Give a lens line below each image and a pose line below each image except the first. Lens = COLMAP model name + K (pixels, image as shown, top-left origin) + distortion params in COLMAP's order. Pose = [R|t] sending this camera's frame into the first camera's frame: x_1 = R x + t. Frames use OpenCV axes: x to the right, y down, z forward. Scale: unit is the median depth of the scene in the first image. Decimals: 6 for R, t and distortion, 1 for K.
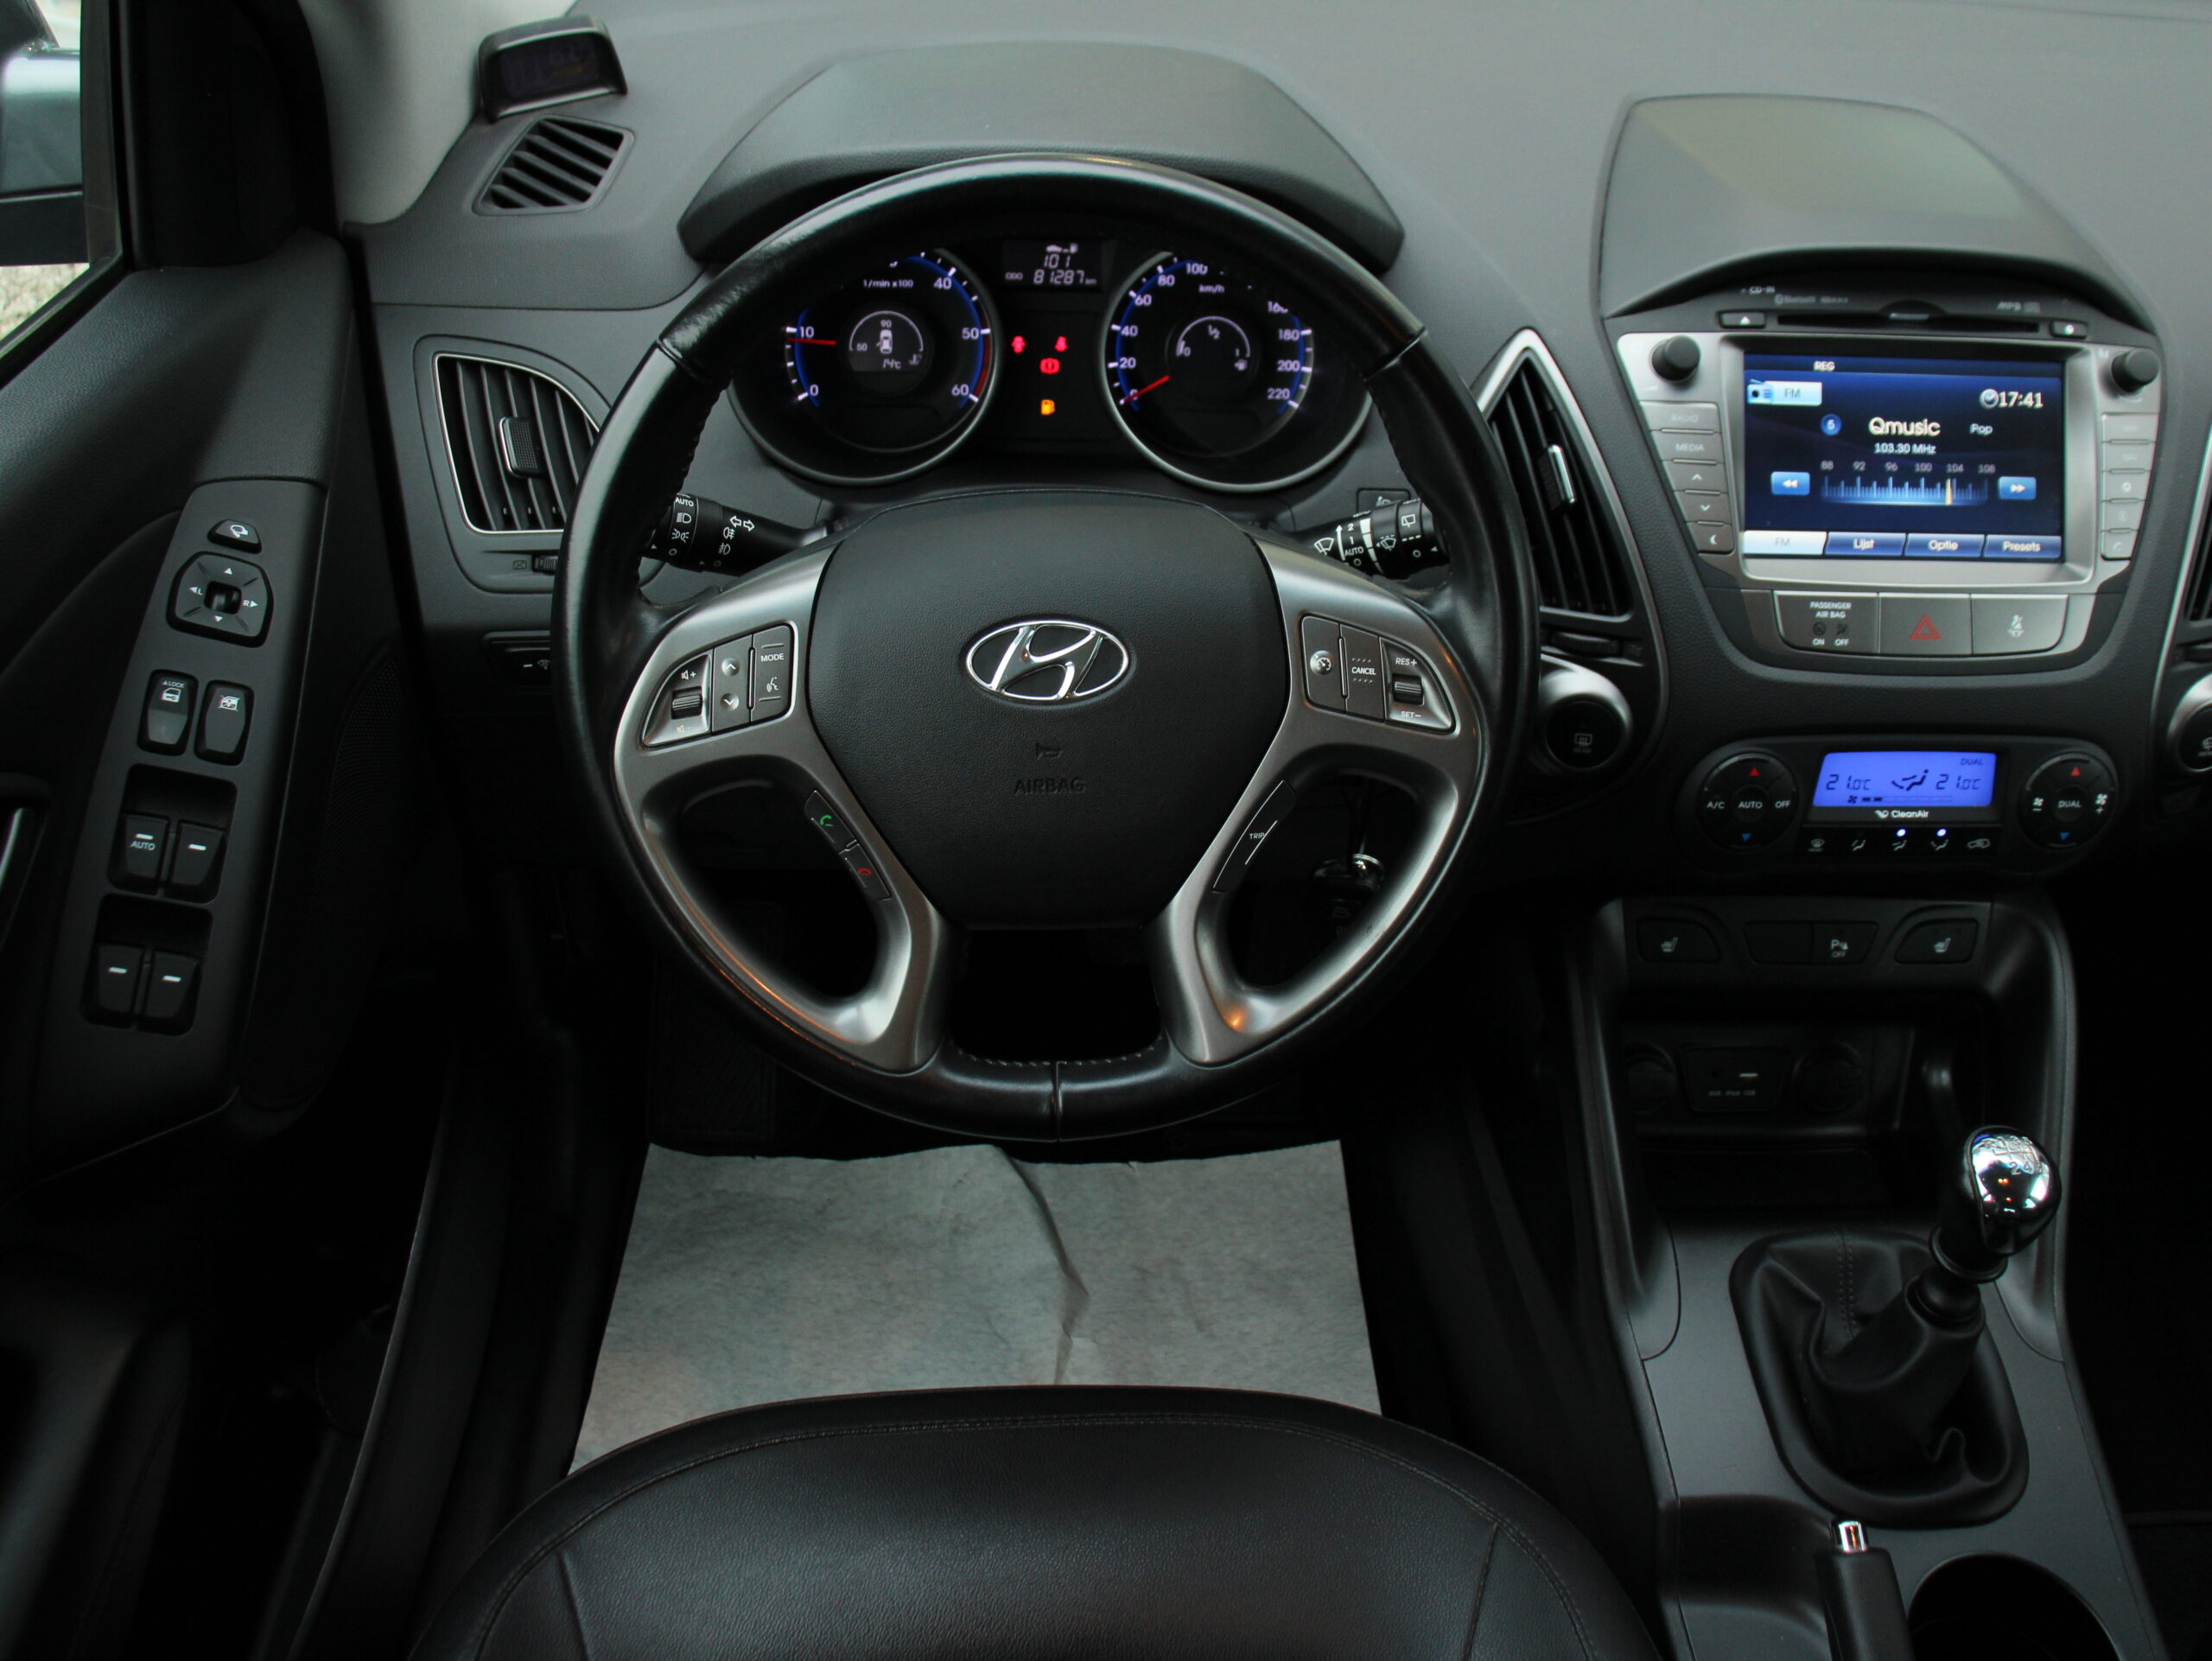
lens RADIAL K [[2029.1, 0, 1122.1], [0, 2029.1, 816.4], [0, 0, 1]] dist [-0.164500, 0.096653]
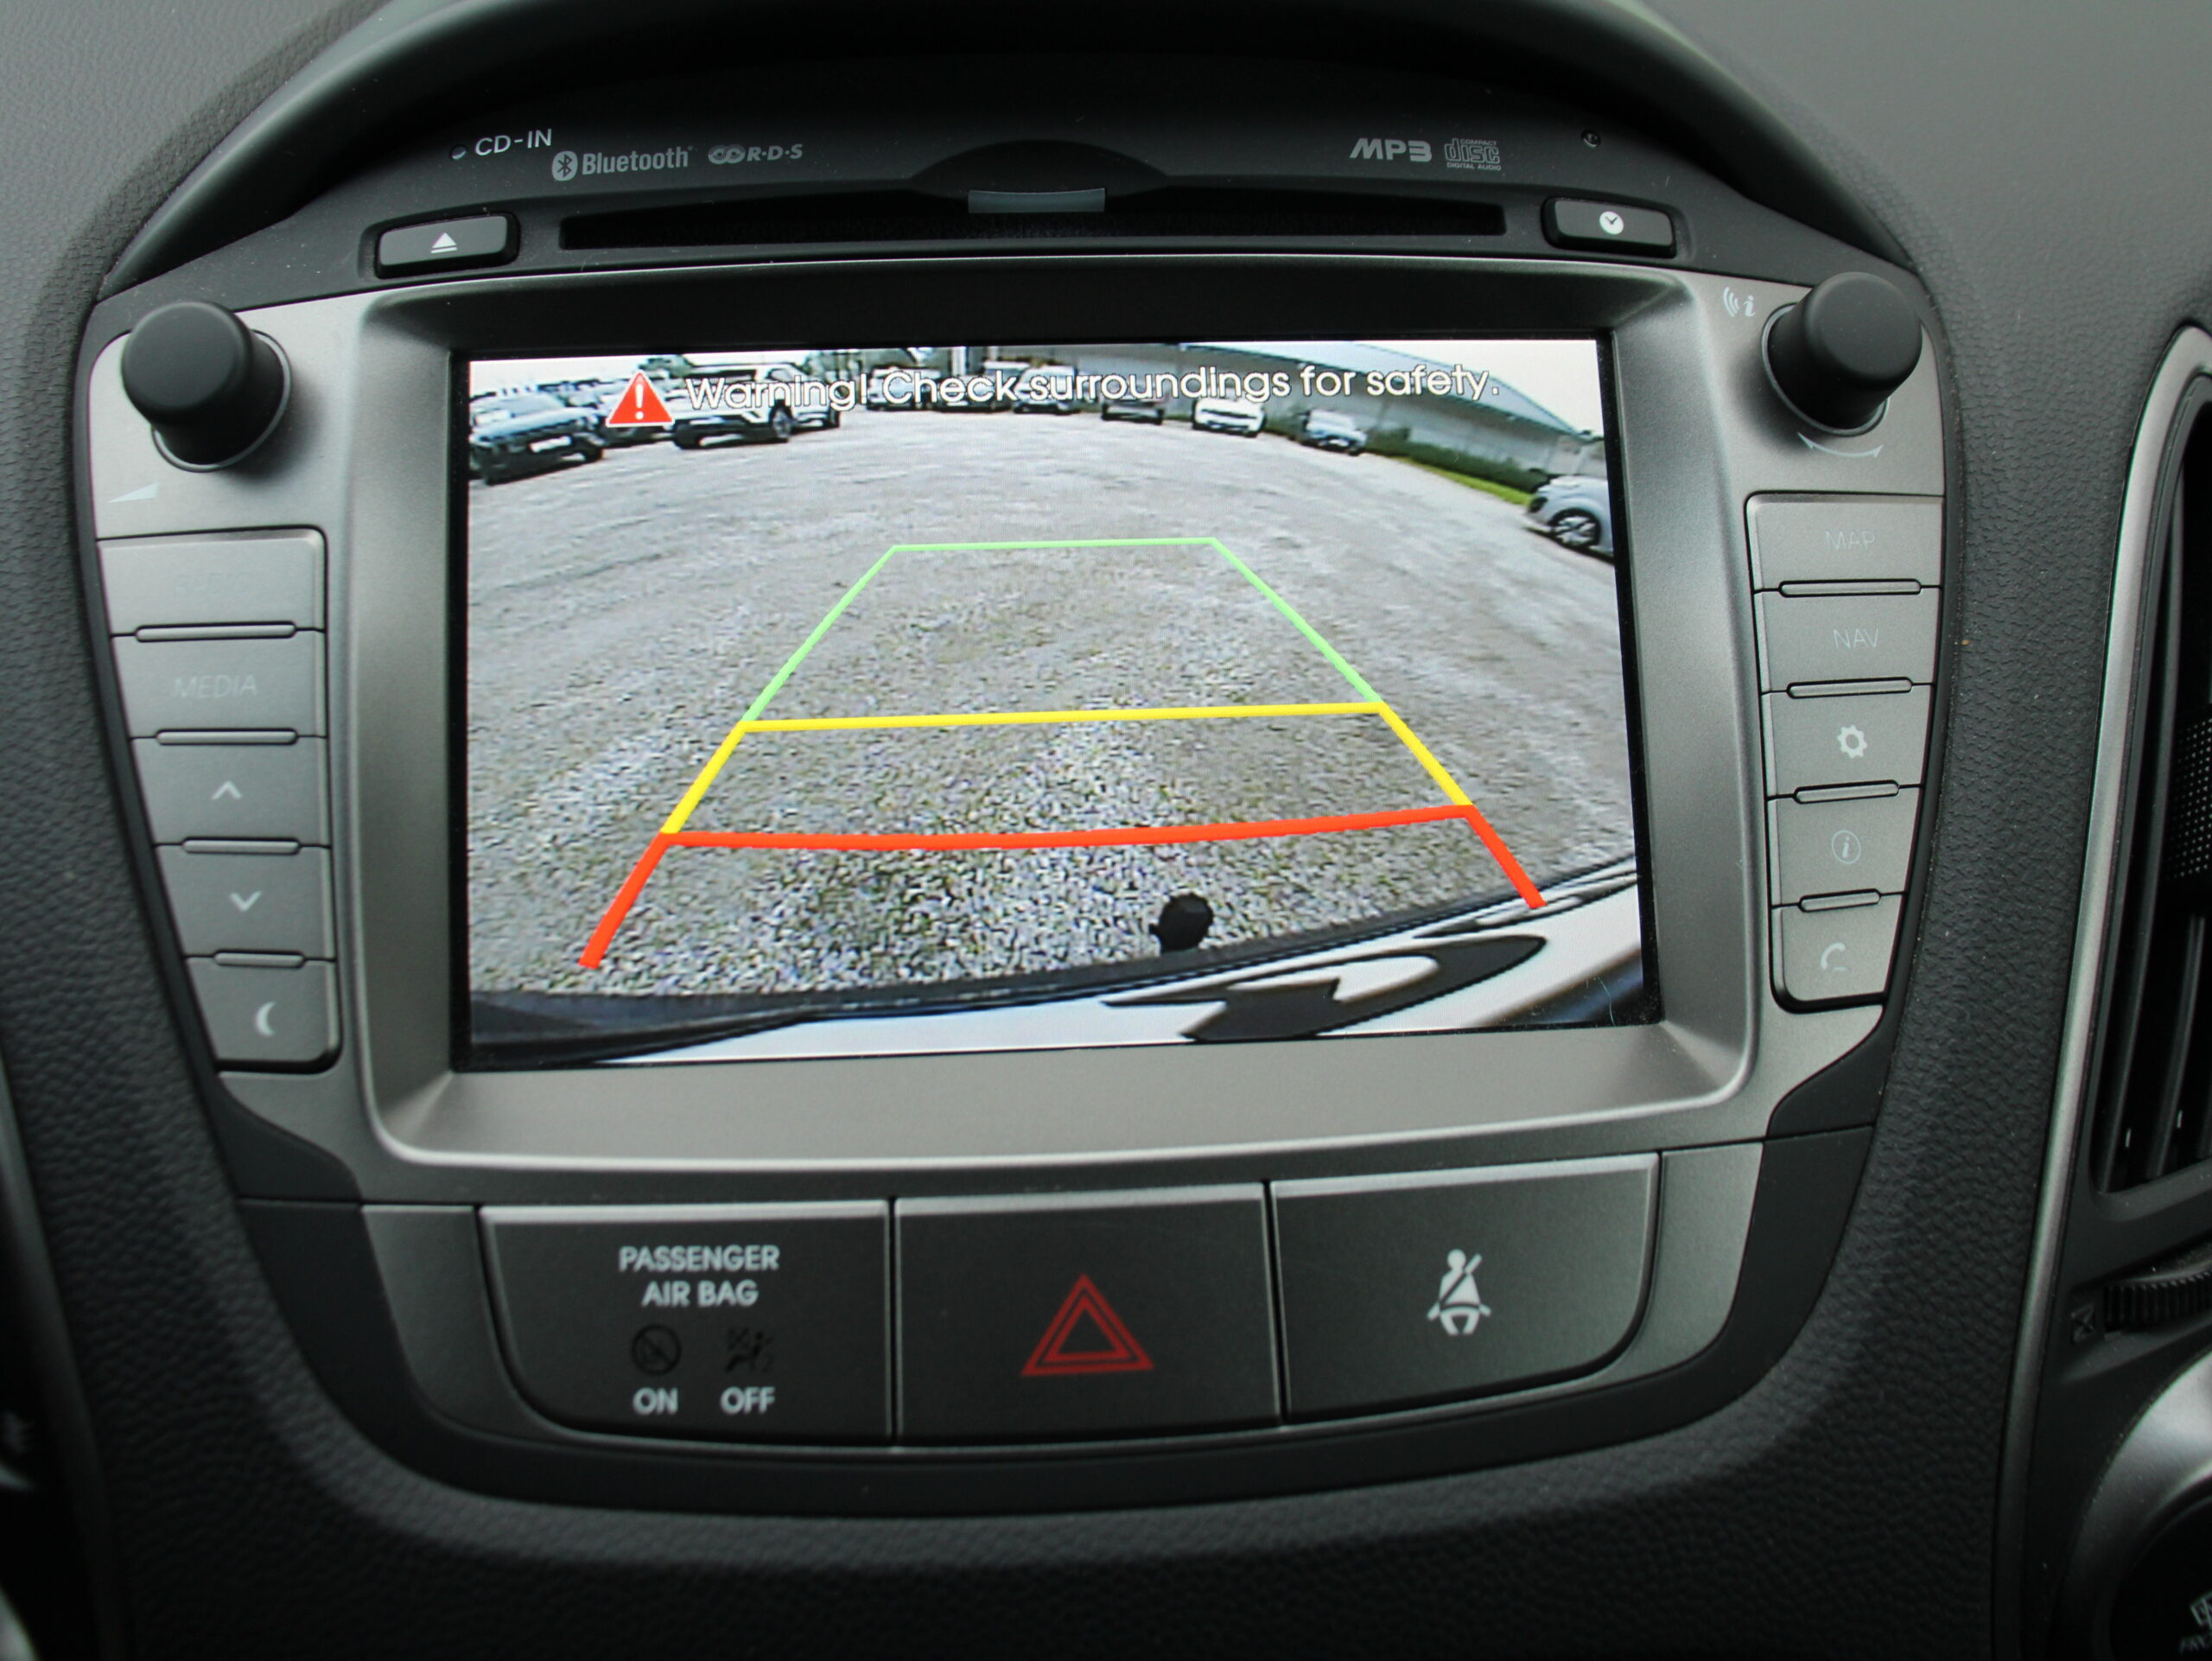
lens RADIAL K [[2029.1, 0, 1109.4], [0, 2029.1, 790.9], [0, 0, 1]] dist [-0.164500, 0.096653]
pose [[0.998462, -0.036020, 0.042142, 0.392292], [0.042157, 0.986981, -0.155213, -0.120861], [-0.036003, 0.156750, 0.986982, 0.714979]]
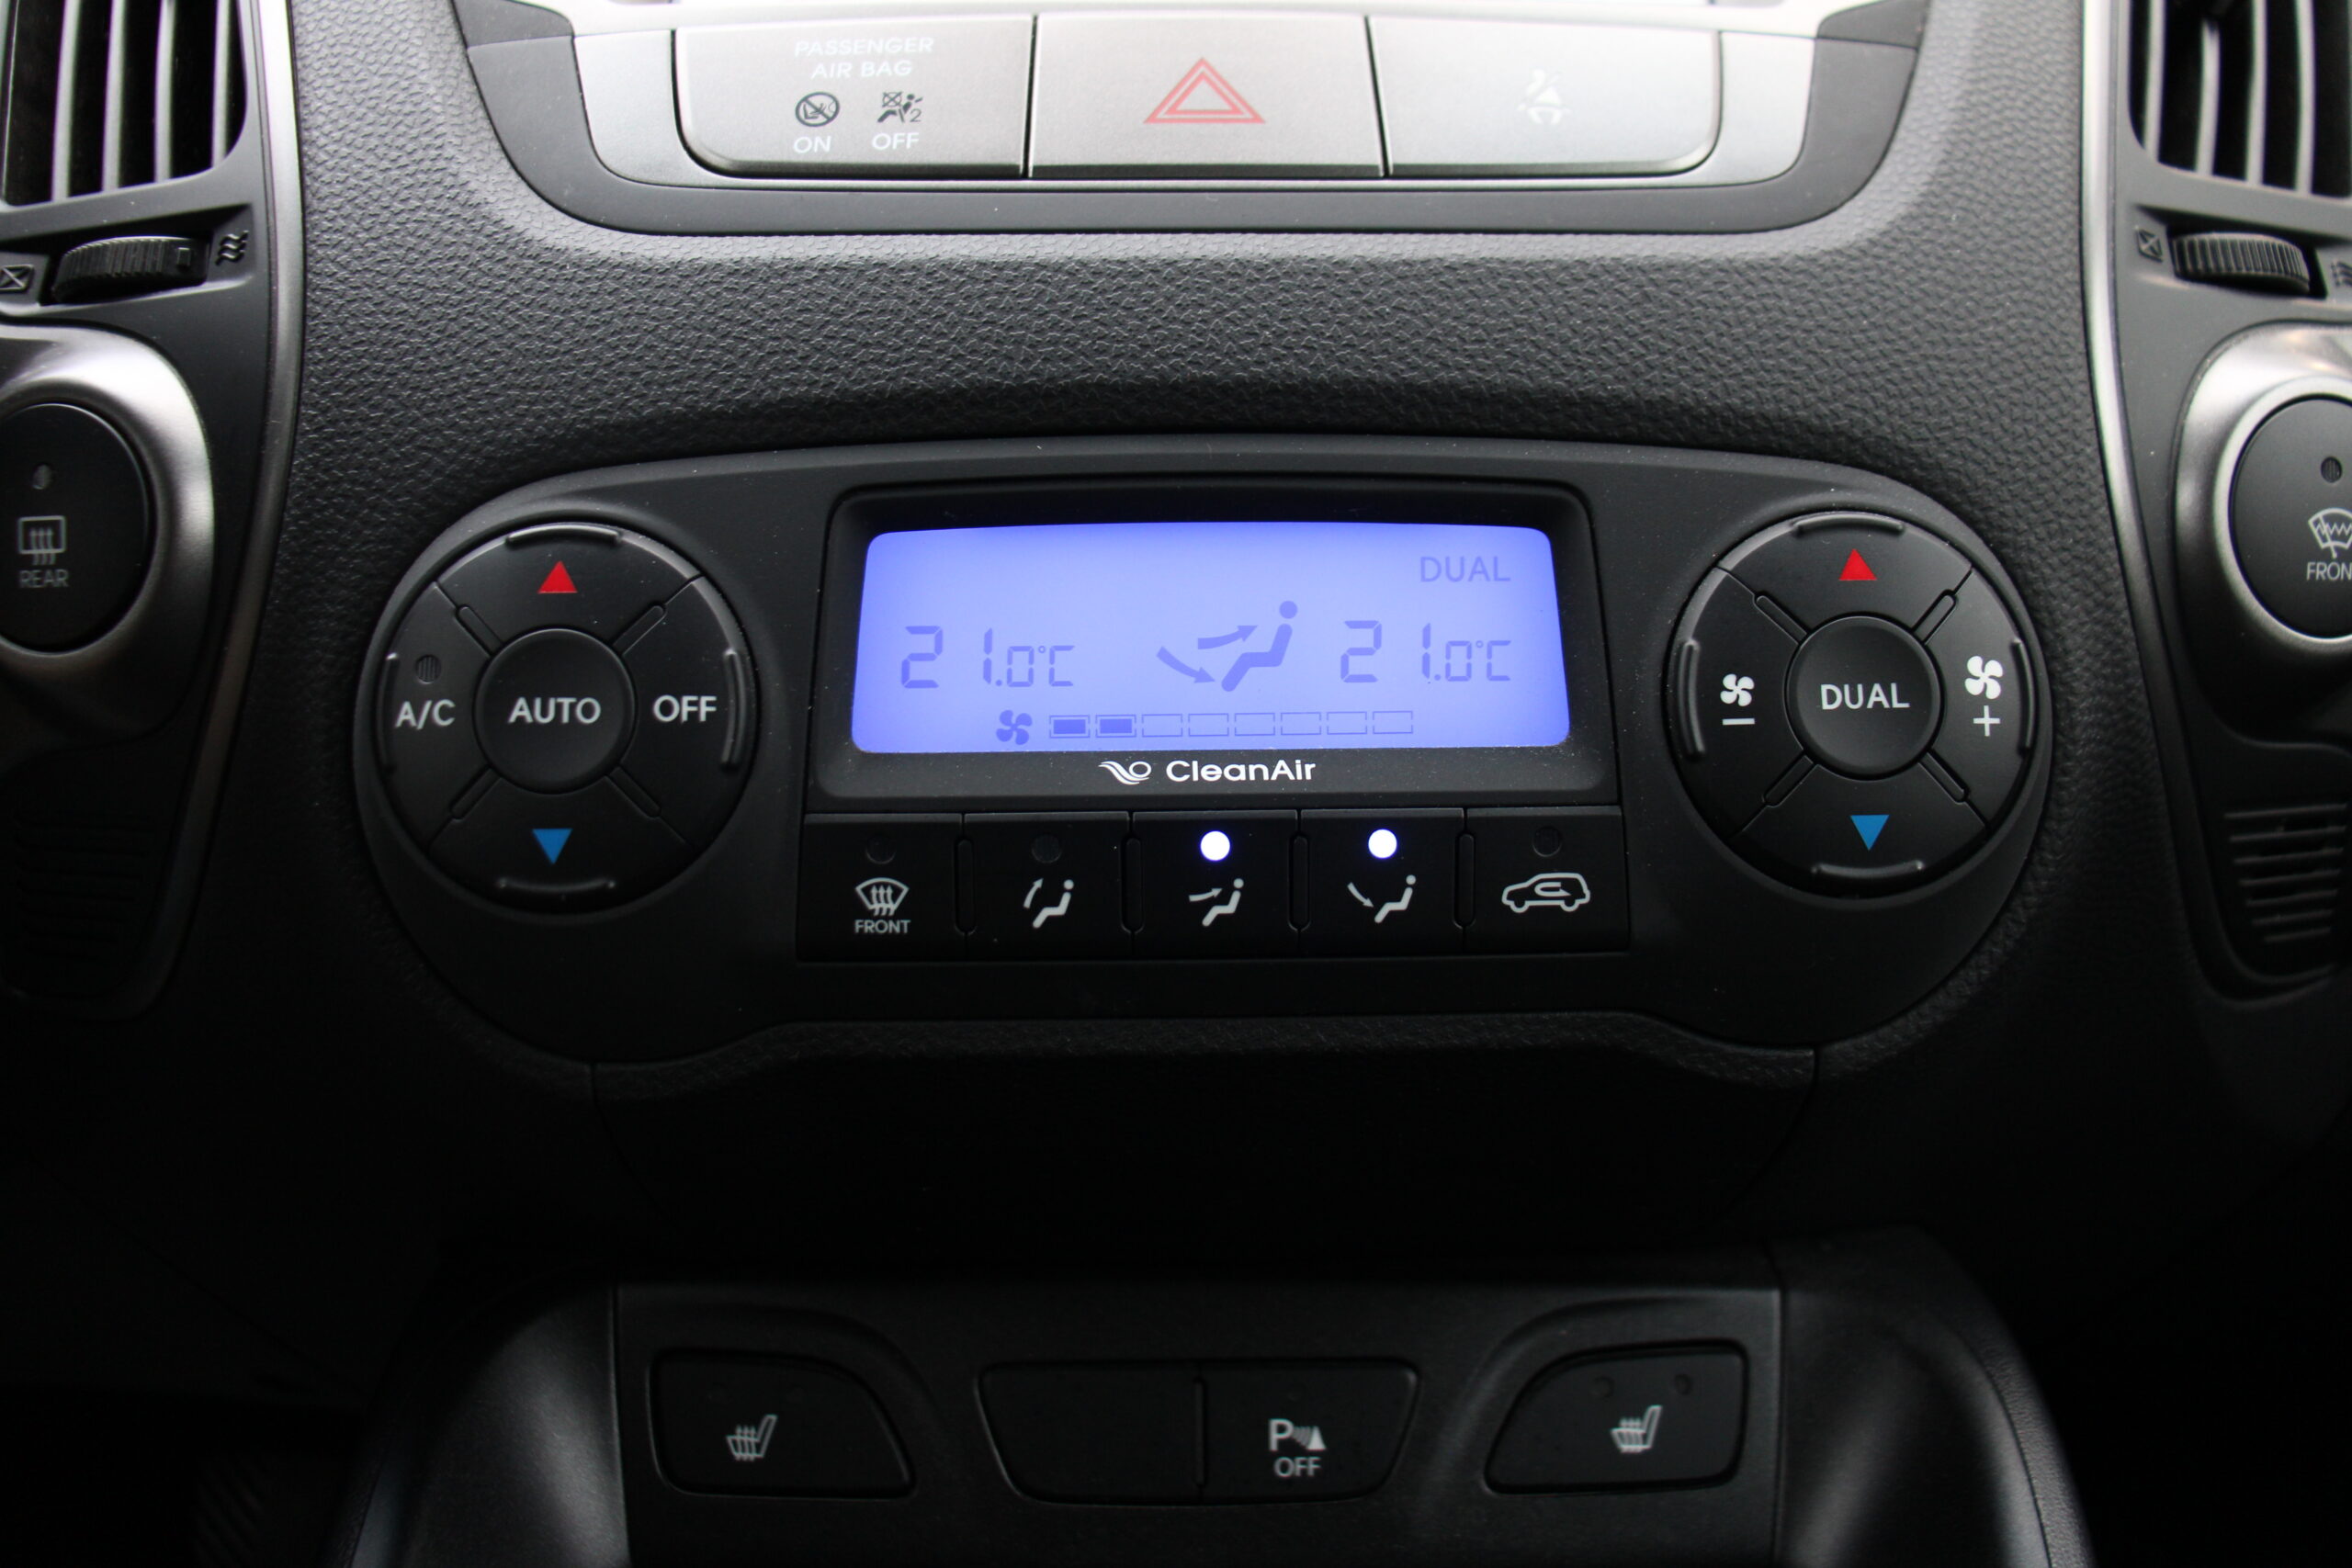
lens RADIAL K [[1906.2, 0, 1186.6], [0, 1906.2, 714.7], [0, 0, 1]] dist [-0.171614, 0.105401]
pose [[0.999759, -0.021591, -0.004012, 0.394365], [0.017789, 0.903313, -0.428612, 0.099301], [0.012879, 0.428438, 0.903480, 0.776831]]
